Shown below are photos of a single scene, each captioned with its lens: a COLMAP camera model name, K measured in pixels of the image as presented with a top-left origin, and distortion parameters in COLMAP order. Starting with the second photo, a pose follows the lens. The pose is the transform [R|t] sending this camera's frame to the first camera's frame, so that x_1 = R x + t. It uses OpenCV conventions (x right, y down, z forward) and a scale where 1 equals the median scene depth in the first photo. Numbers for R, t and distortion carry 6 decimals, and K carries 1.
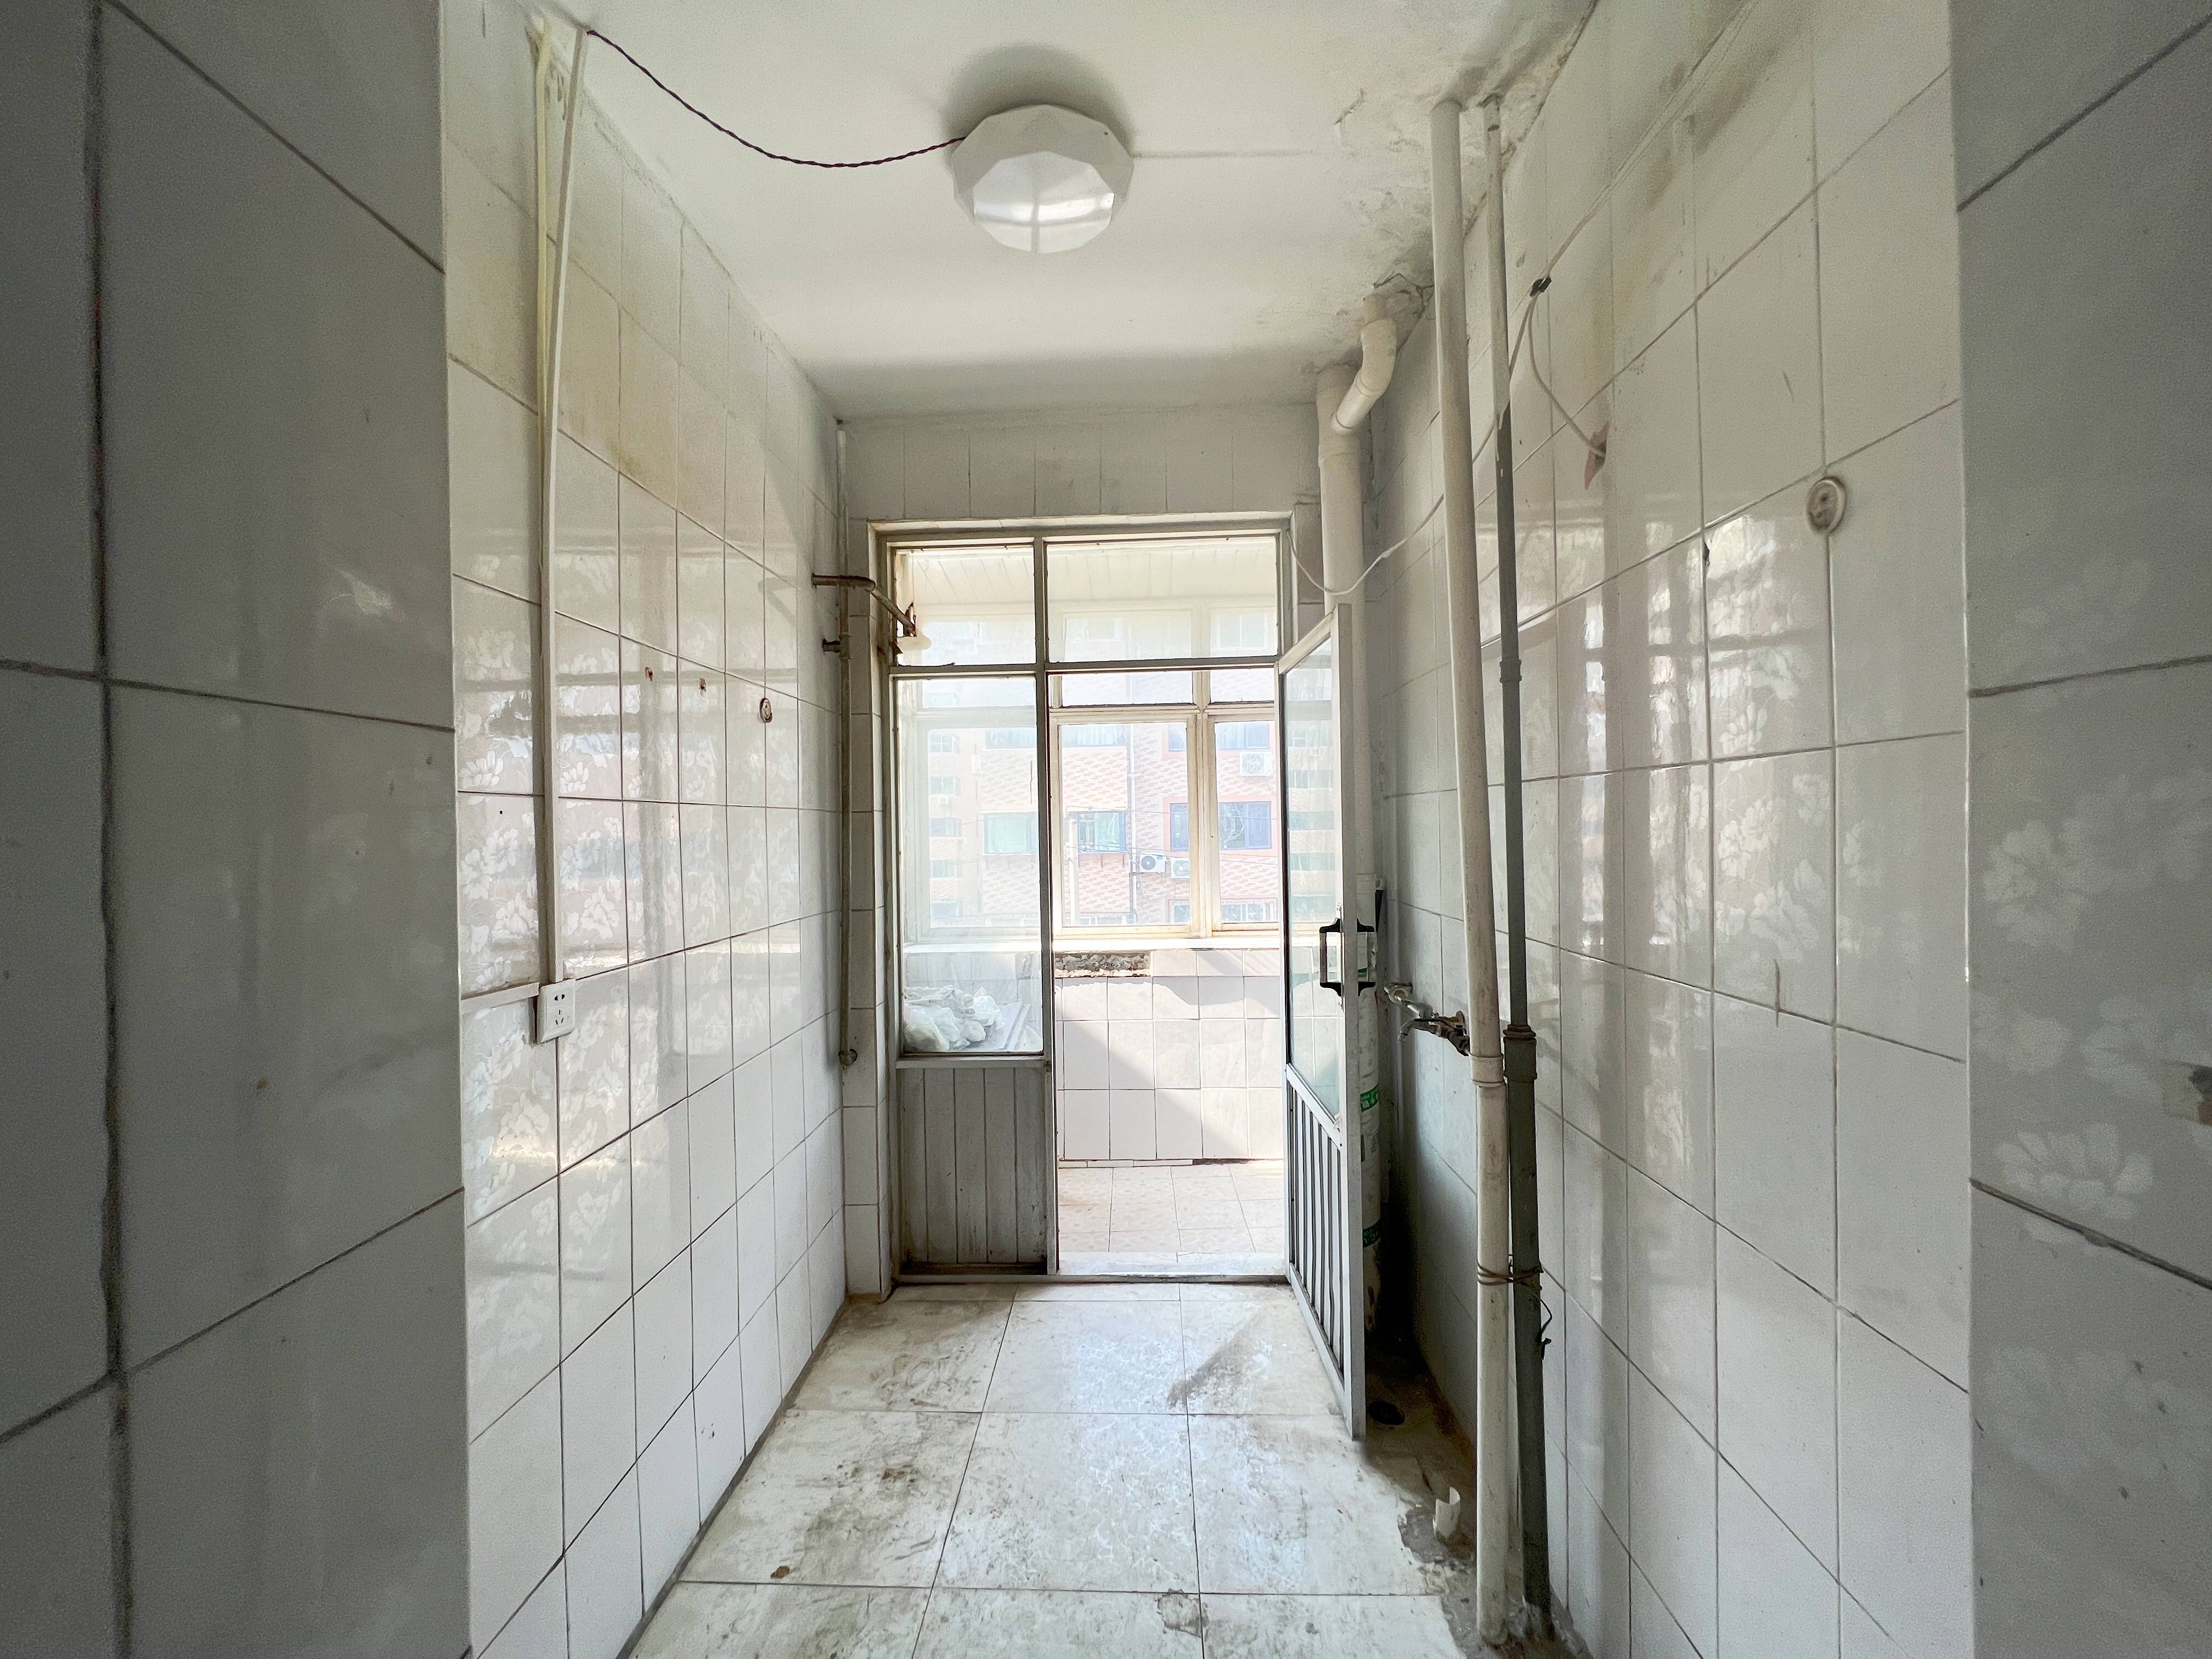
lens RADIAL K [[893.4, 0, 1103.2], [0, 893.4, 834.4], [0, 0, 1]] dist [0.000598, 0.000020]
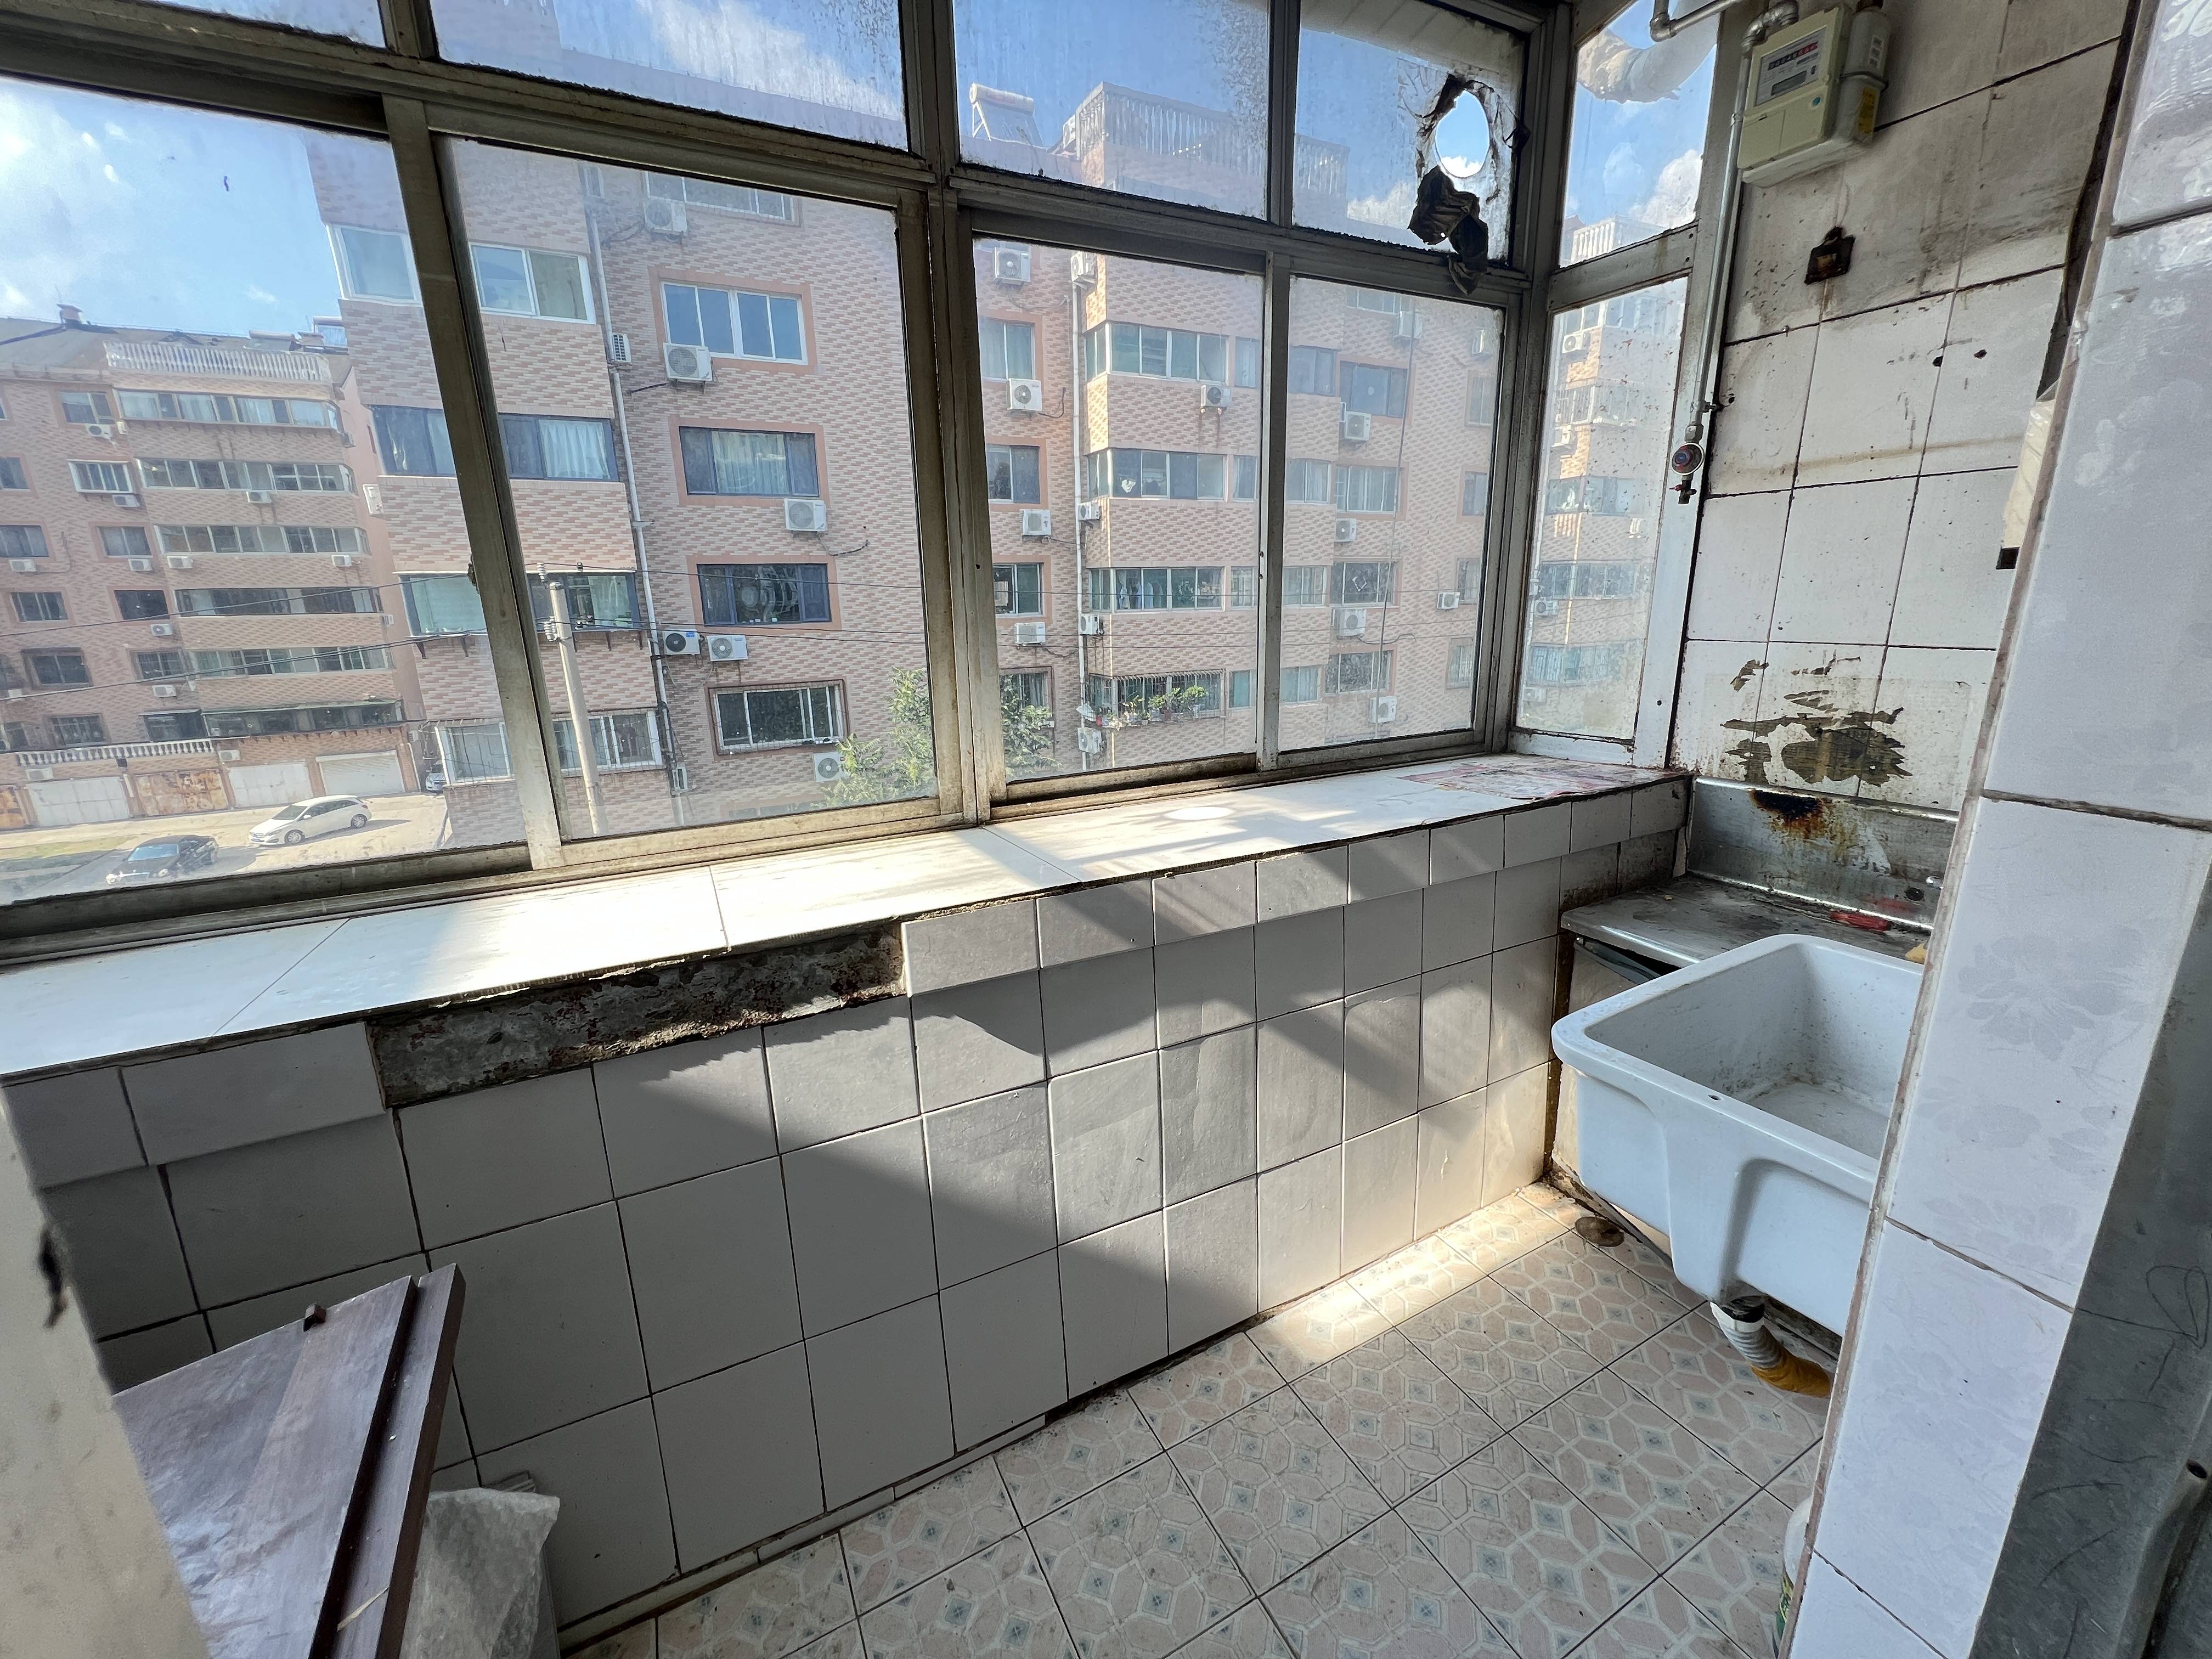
lens RADIAL K [[893.4, 0, 1111.3], [0, 893.4, 830.5], [0, 0, 1]] dist [0.000598, 0.000020]
pose [[0.873834, -0.125990, 0.469618, -0.004884], [0.008040, 0.969458, 0.245126, 0.002505], [-0.486158, -0.210424, 0.848158, 0.108932]]
